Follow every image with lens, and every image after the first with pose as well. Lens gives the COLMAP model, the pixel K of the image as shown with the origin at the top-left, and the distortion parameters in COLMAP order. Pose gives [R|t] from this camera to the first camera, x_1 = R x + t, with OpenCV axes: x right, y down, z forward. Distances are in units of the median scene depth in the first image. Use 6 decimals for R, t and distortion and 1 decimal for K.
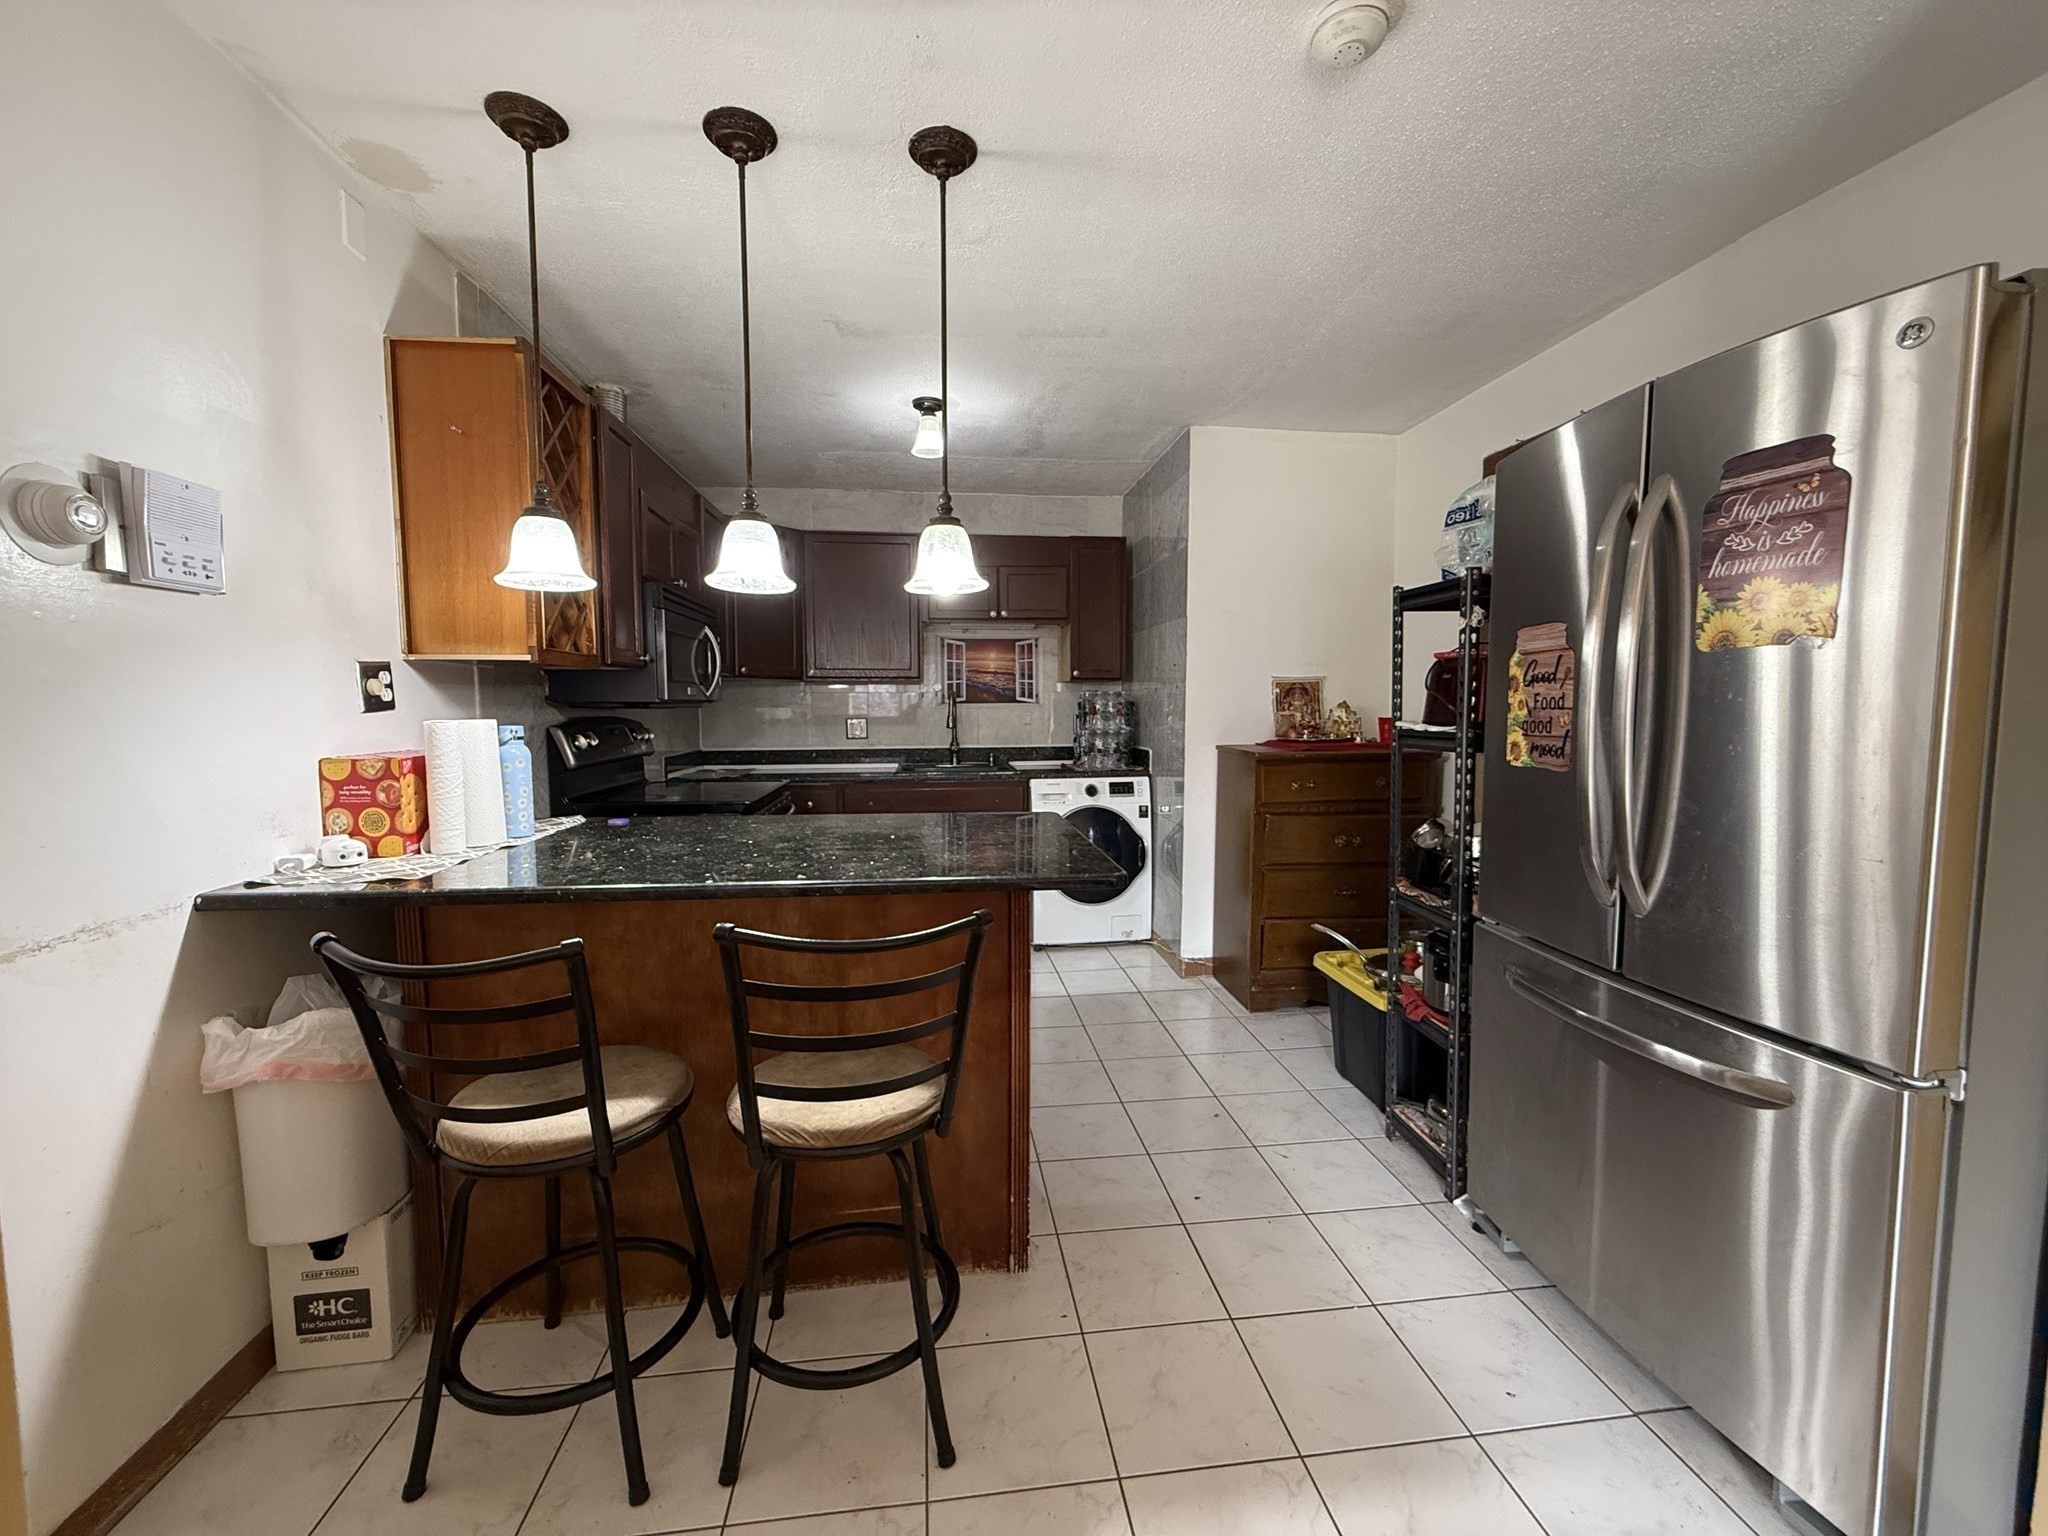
lens RADIAL K [[817.4, 0, 1025.7], [0, 817.4, 772.8], [0, 0, 1]] dist [-0.002935, 0.001035]
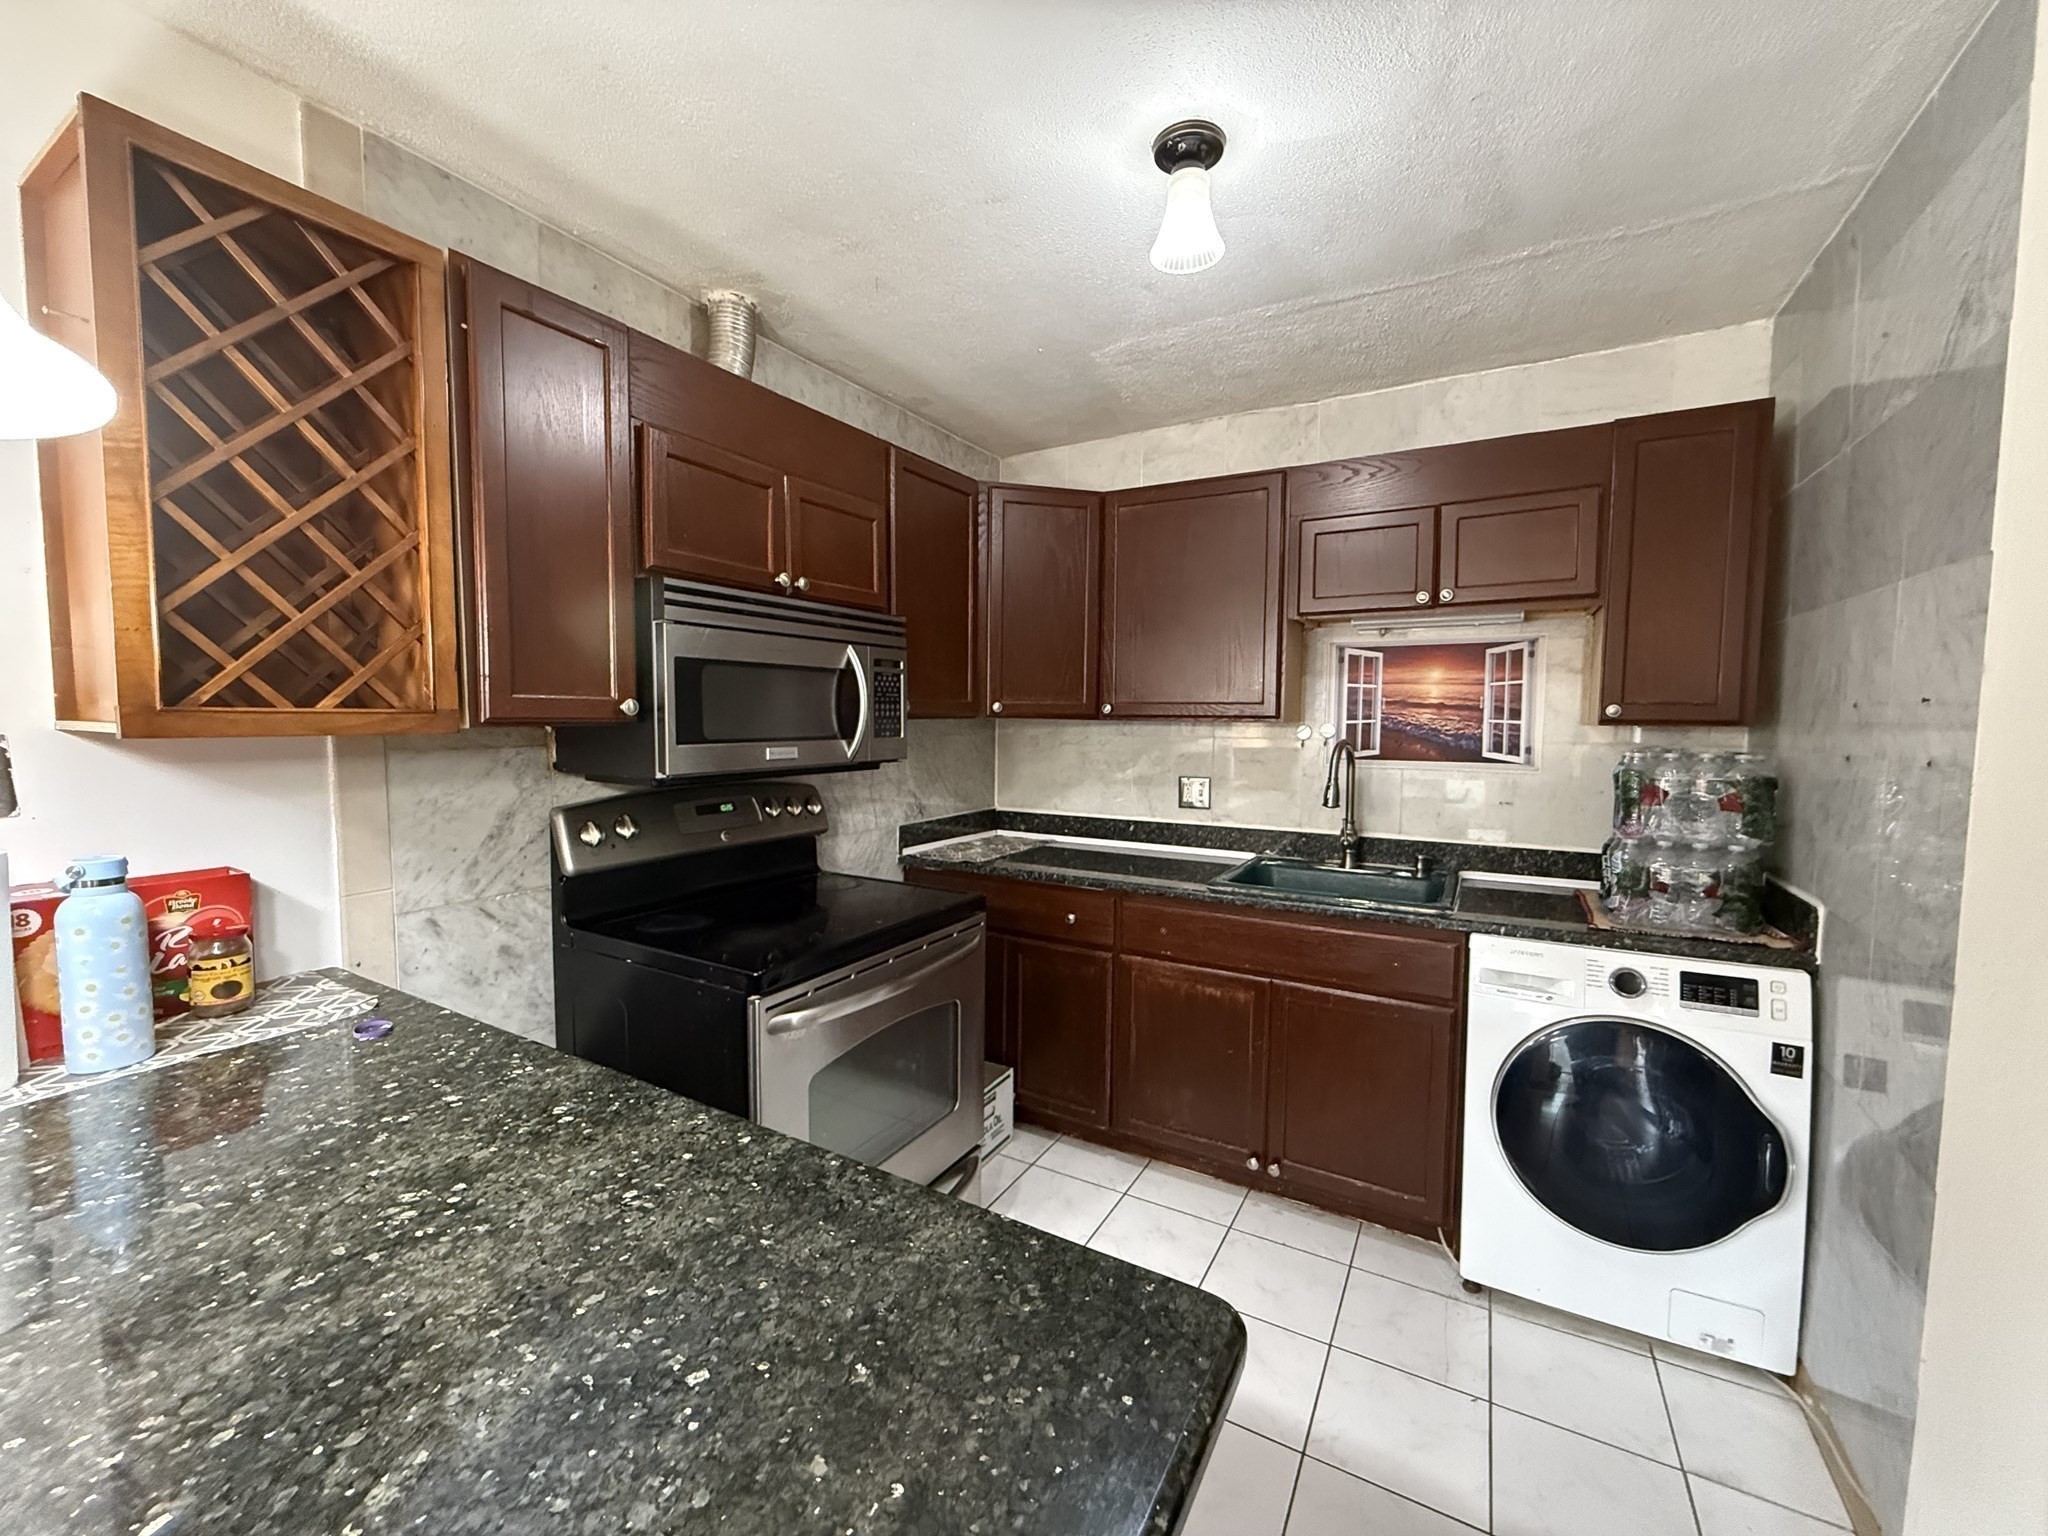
lens RADIAL K [[817.4, 0, 1023.6], [0, 817.4, 767.8], [0, 0, 1]] dist [-0.002935, 0.001035]
pose [[0.800855, 0.045649, -0.597116, 0.072601], [-0.059371, 0.998230, -0.003315, -0.067580], [0.595908, 0.038107, 0.802148, 0.428854]]
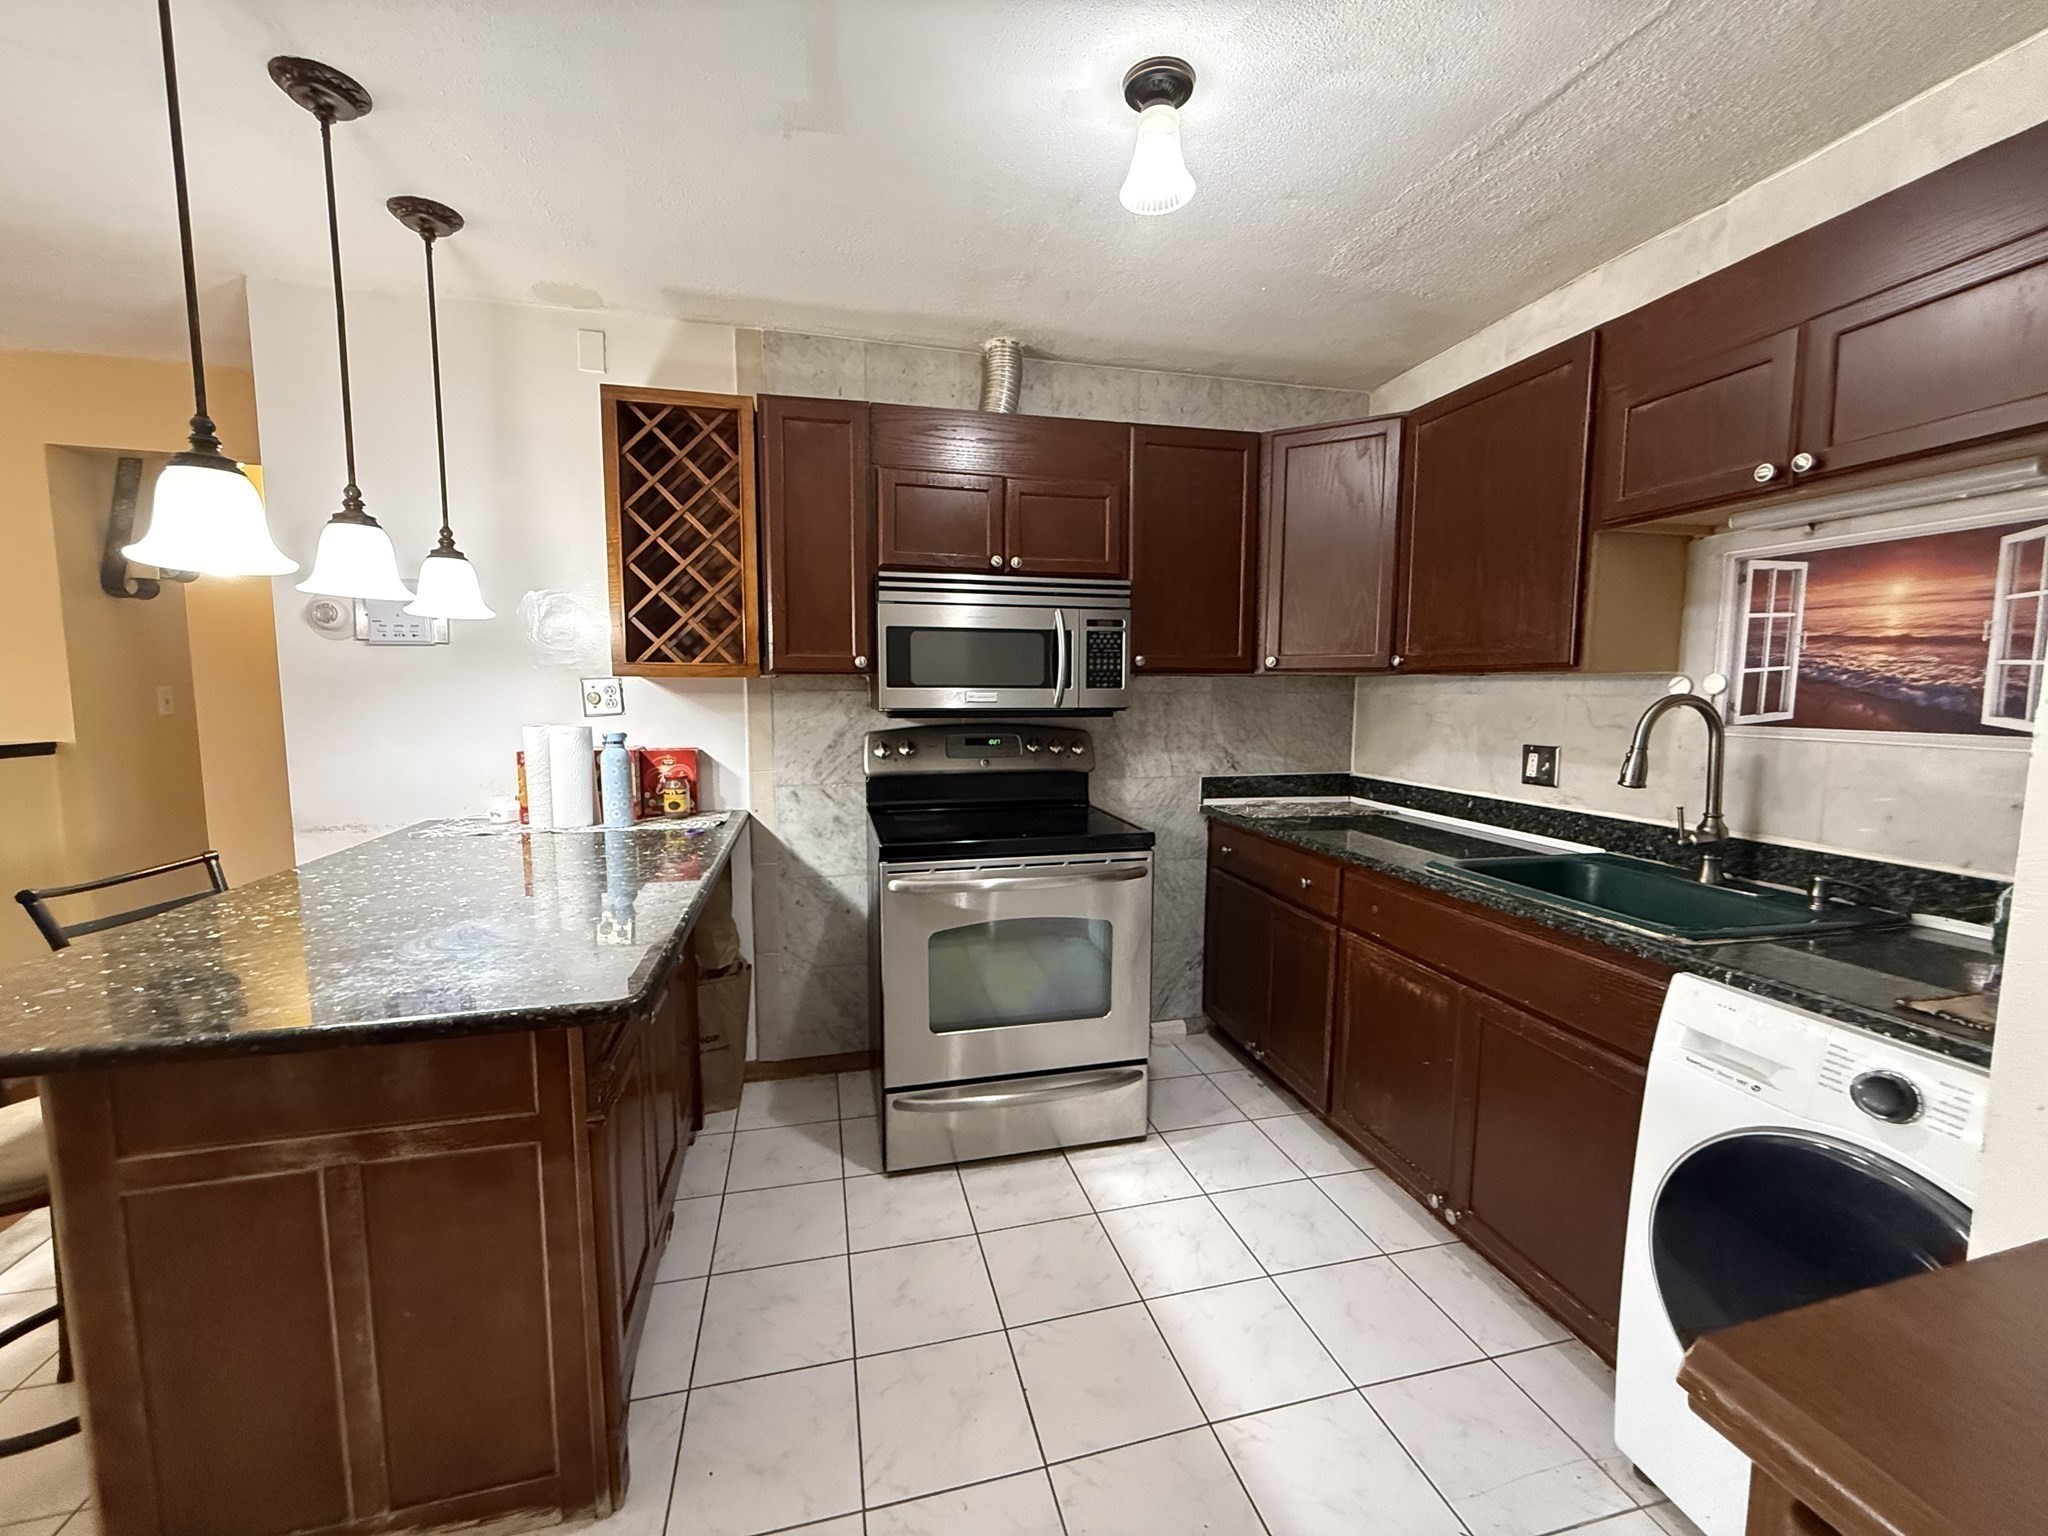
lens RADIAL K [[817.4, 0, 1020.6], [0, 817.4, 768.4], [0, 0, 1]] dist [-0.002935, 0.001035]
pose [[0.124824, 0.100609, -0.987065, 0.269393], [-0.089877, 0.991902, 0.089737, -0.073265], [0.988100, 0.077513, 0.132856, 0.651052]]
